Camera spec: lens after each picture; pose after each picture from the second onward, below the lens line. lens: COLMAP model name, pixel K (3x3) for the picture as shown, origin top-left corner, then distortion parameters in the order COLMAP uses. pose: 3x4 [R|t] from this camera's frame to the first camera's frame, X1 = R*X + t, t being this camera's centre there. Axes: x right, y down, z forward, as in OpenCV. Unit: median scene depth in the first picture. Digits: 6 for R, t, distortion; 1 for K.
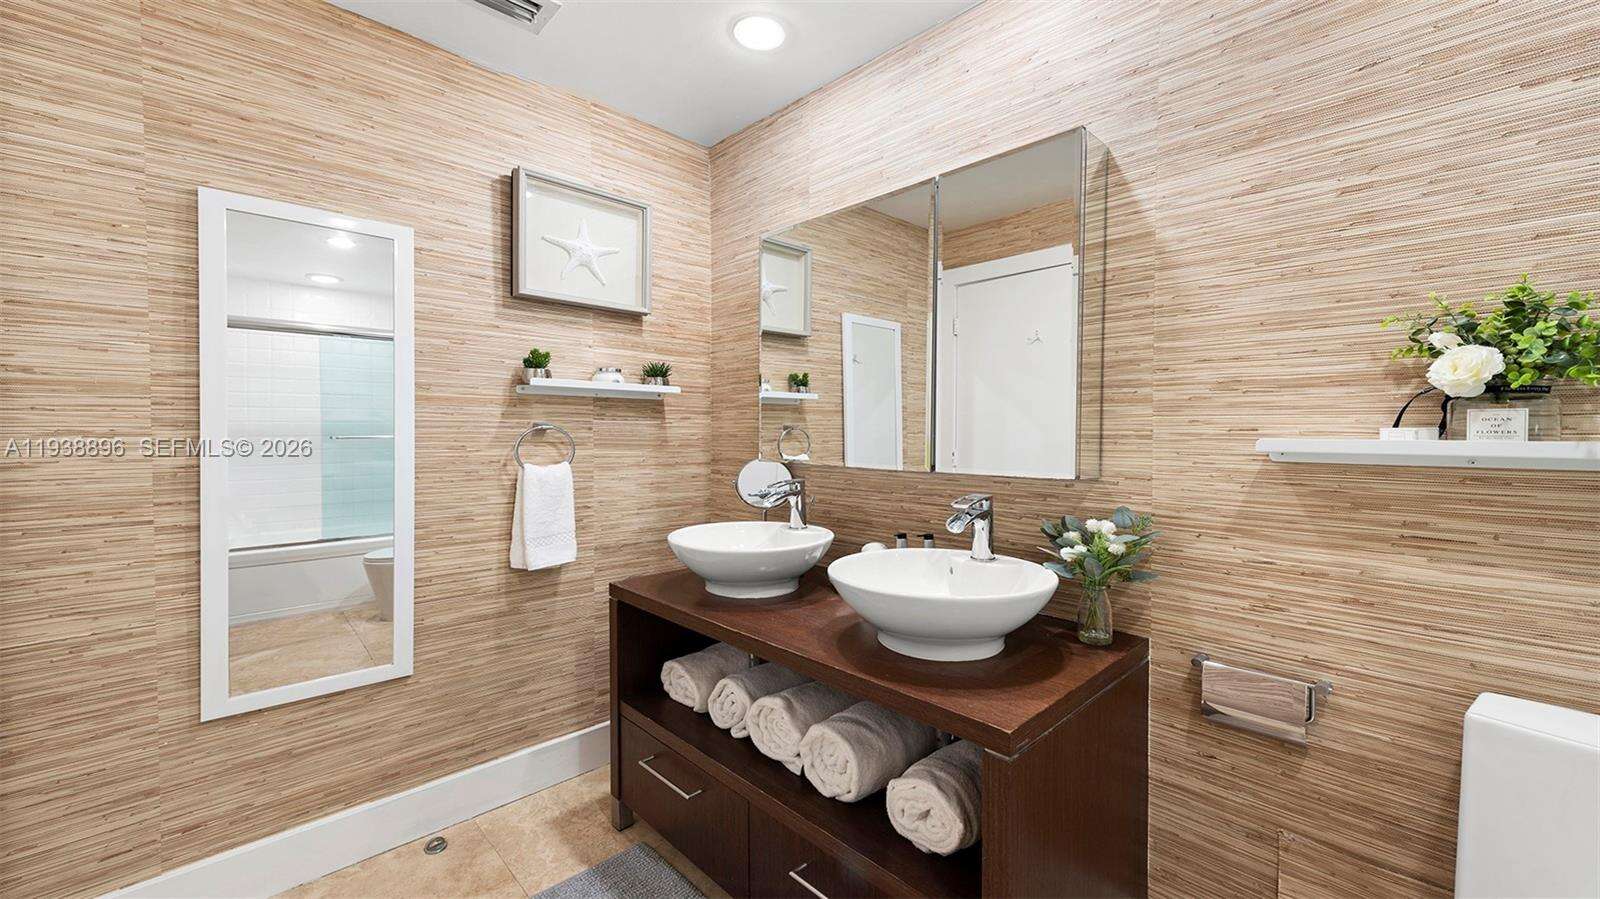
lens RADIAL K [[636.0, 0, 796.7], [0, 636.0, 452.3], [0, 0, 1]] dist [0.003679, -0.000072]
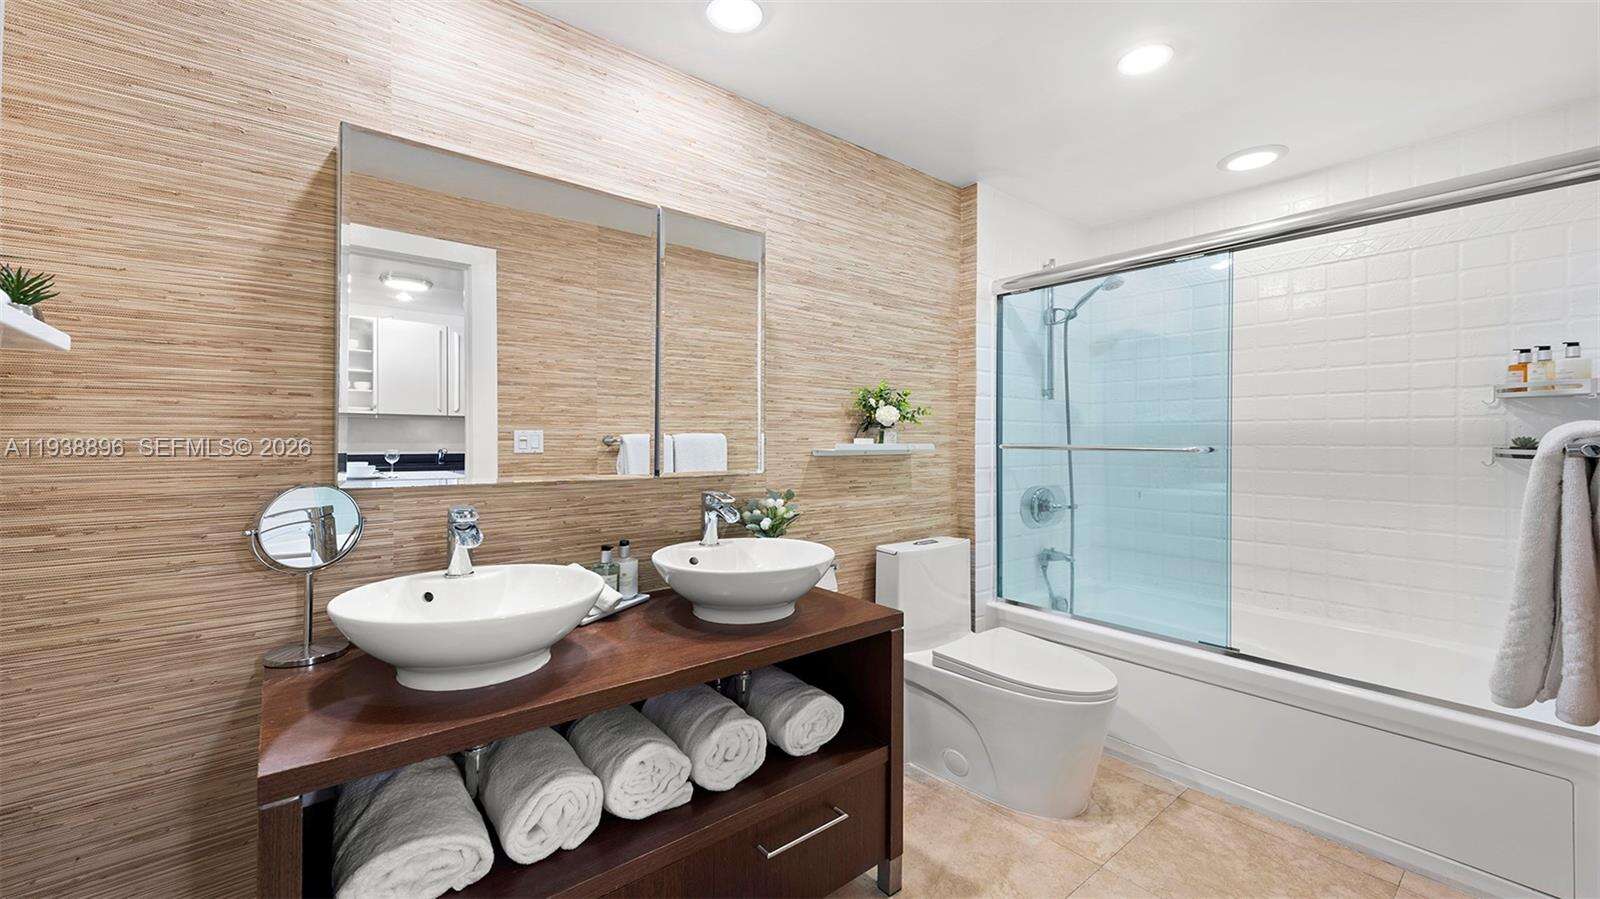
lens RADIAL K [[636.0, 0, 796.7], [0, 636.0, 452.3], [0, 0, 1]] dist [0.003679, -0.000072]
pose [[0.068025, -0.022410, 0.997432, -1.060601], [0.030756, 0.999320, 0.020355, -0.034194], [-0.997209, 0.029293, 0.068668, 0.865769]]
